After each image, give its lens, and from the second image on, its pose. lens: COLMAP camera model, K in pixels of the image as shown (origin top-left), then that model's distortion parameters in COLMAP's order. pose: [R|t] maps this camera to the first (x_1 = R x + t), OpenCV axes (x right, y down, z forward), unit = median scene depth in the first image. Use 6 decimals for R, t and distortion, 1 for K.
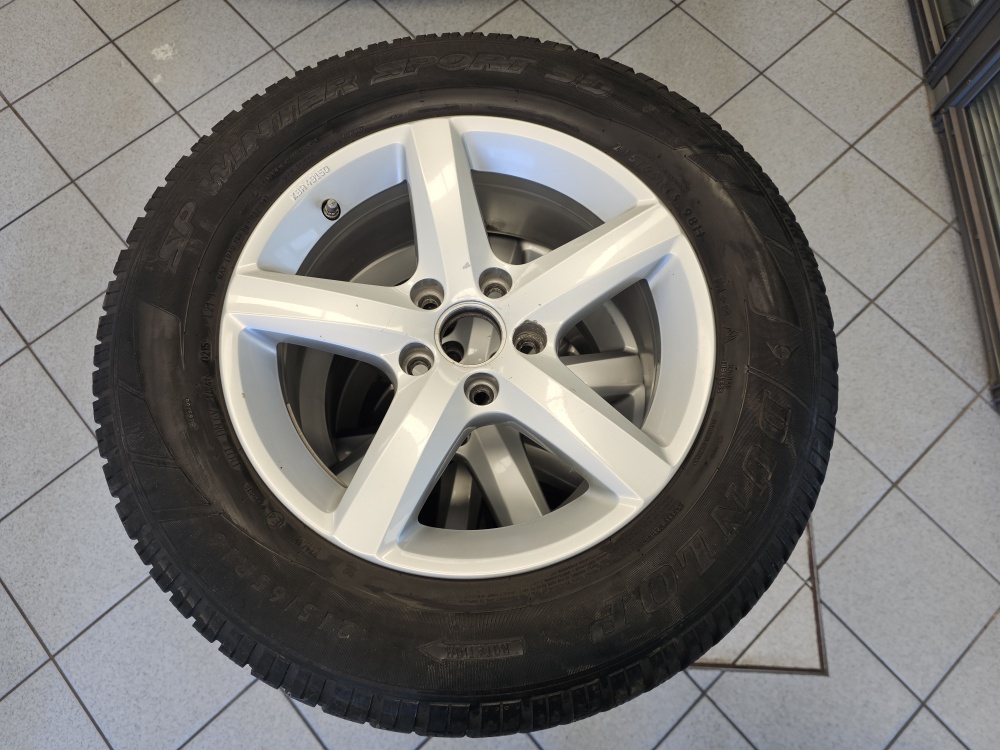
lens RADIAL K [[687.8, 0, 506.8], [0, 687.8, 370.8], [0, 0, 1]] dist [0.051917, -0.049218]
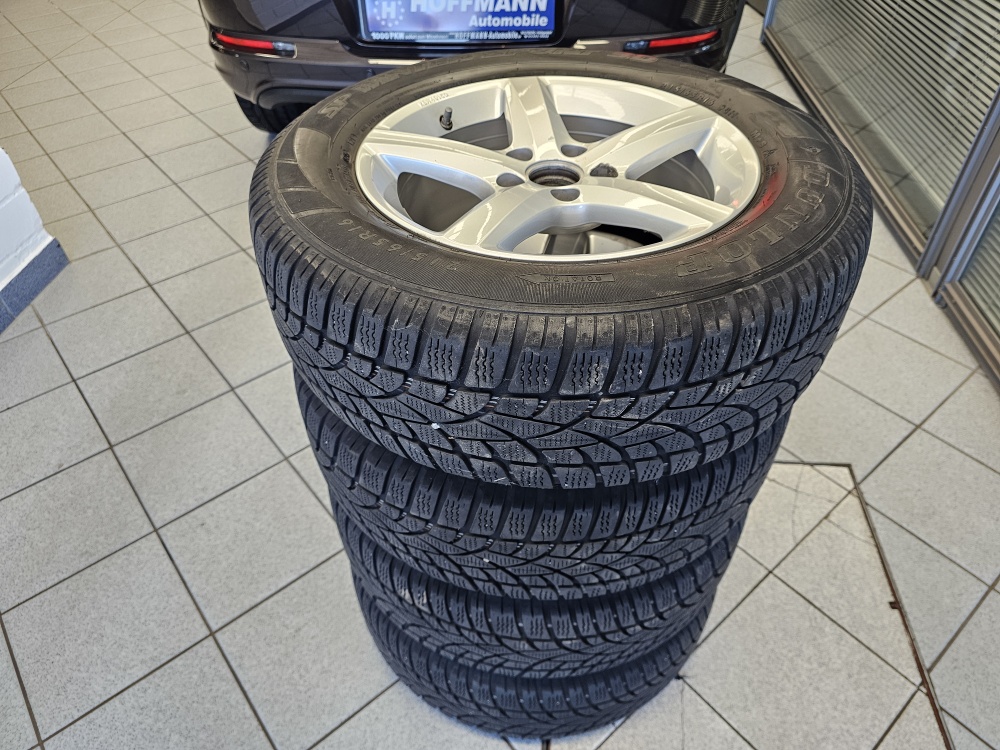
lens RADIAL K [[687.8, 0, 519.1], [0, 687.8, 371.3], [0, 0, 1]] dist [0.051917, -0.049218]
pose [[0.999230, 0.005131, -0.038898, -0.030832], [-0.023283, 0.875518, -0.482624, 0.392986], [0.031579, 0.483158, 0.874963, 0.044070]]
